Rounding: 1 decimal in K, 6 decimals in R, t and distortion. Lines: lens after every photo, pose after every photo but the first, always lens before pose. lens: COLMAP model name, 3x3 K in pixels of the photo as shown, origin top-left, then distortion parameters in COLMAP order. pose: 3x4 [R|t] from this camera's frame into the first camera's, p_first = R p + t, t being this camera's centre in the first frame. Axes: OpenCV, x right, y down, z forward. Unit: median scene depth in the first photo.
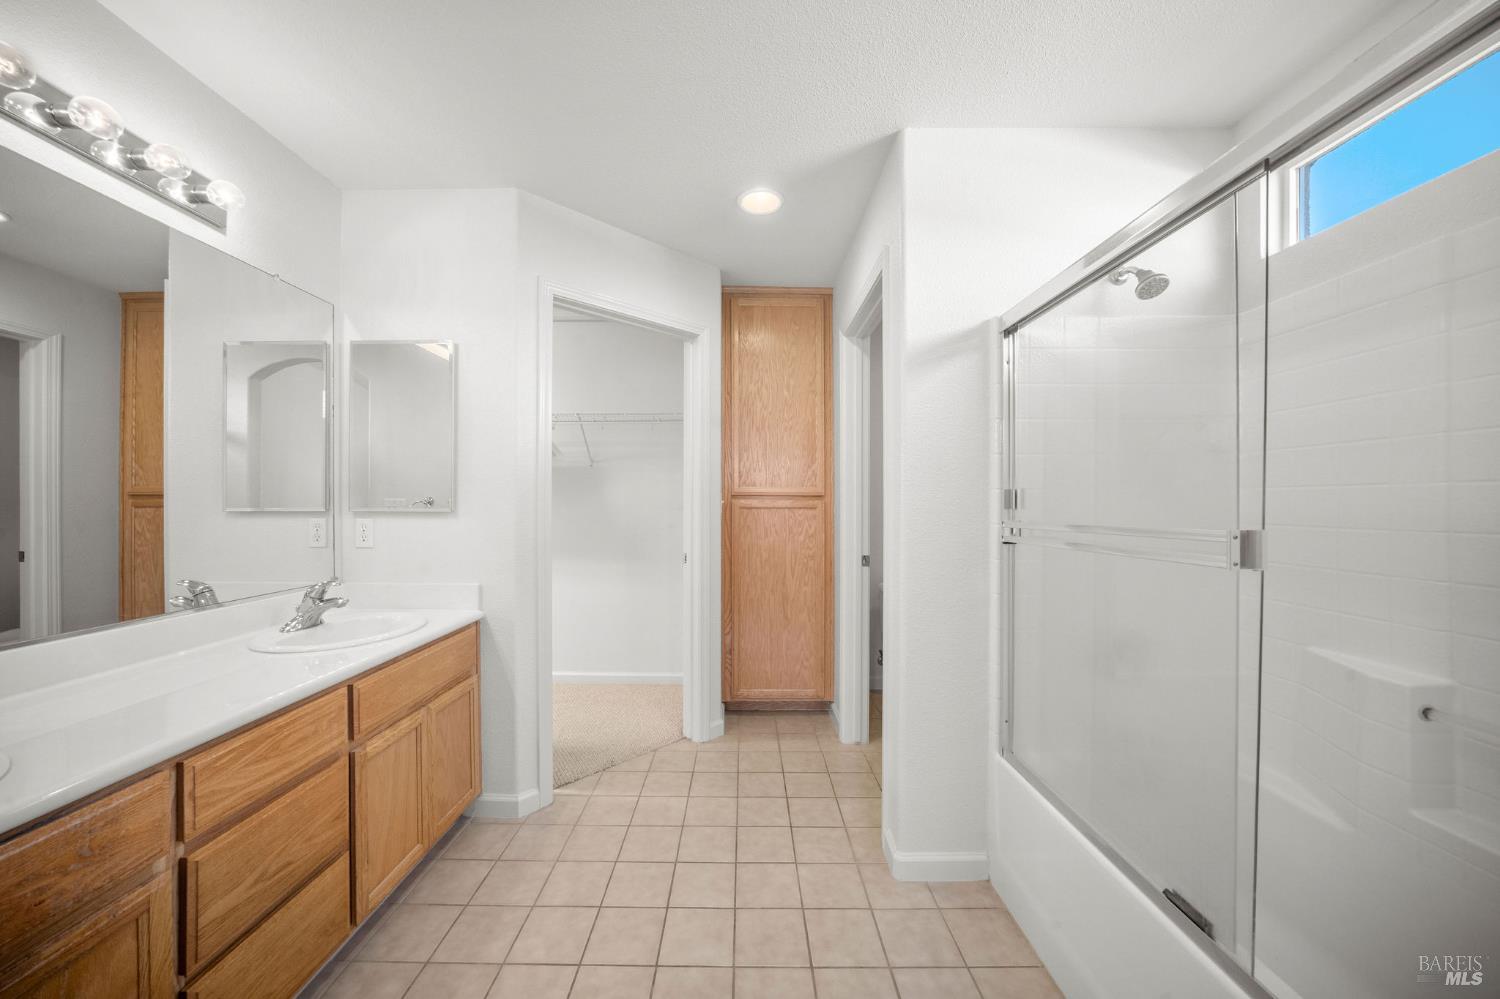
lens RADIAL K [[547.8, 0, 736.5], [0, 547.8, 508.8], [0, 0, 1]] dist [-0.001346, 0.002409]
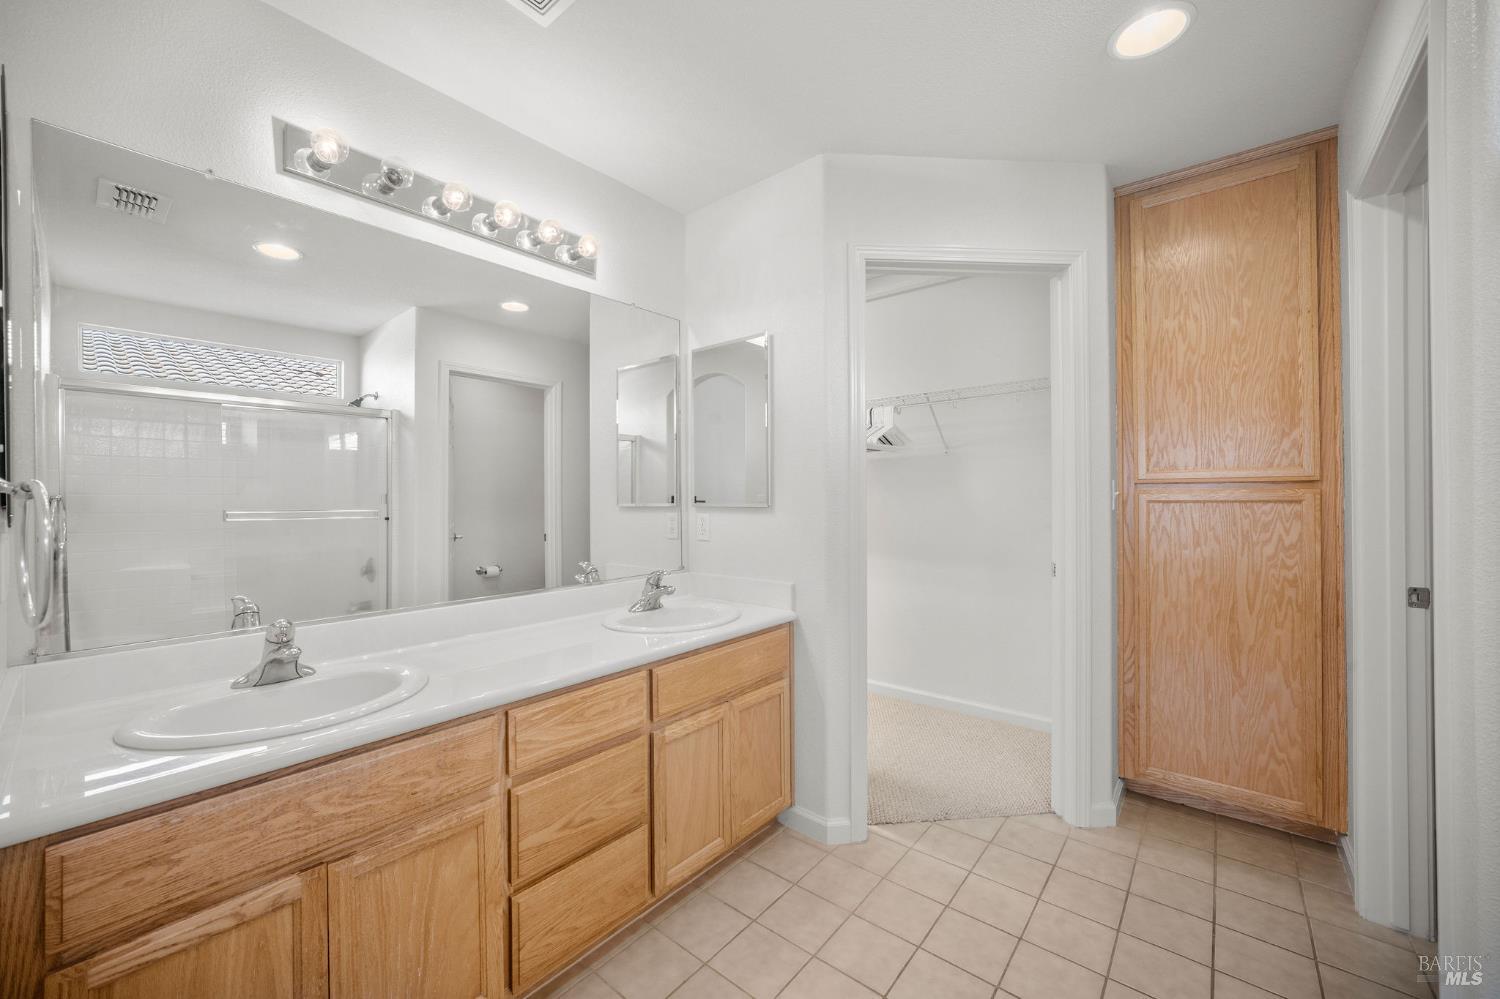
lens RADIAL K [[585.9, 0, 739.1], [0, 585.9, 501.2], [0, 0, 1]] dist [-0.009352, 0.004231]
pose [[0.771406, -0.005746, -0.636318, 0.105598], [0.002204, 0.999977, -0.006357, 0.001466], [0.636340, 0.003501, 0.771401, 0.153295]]
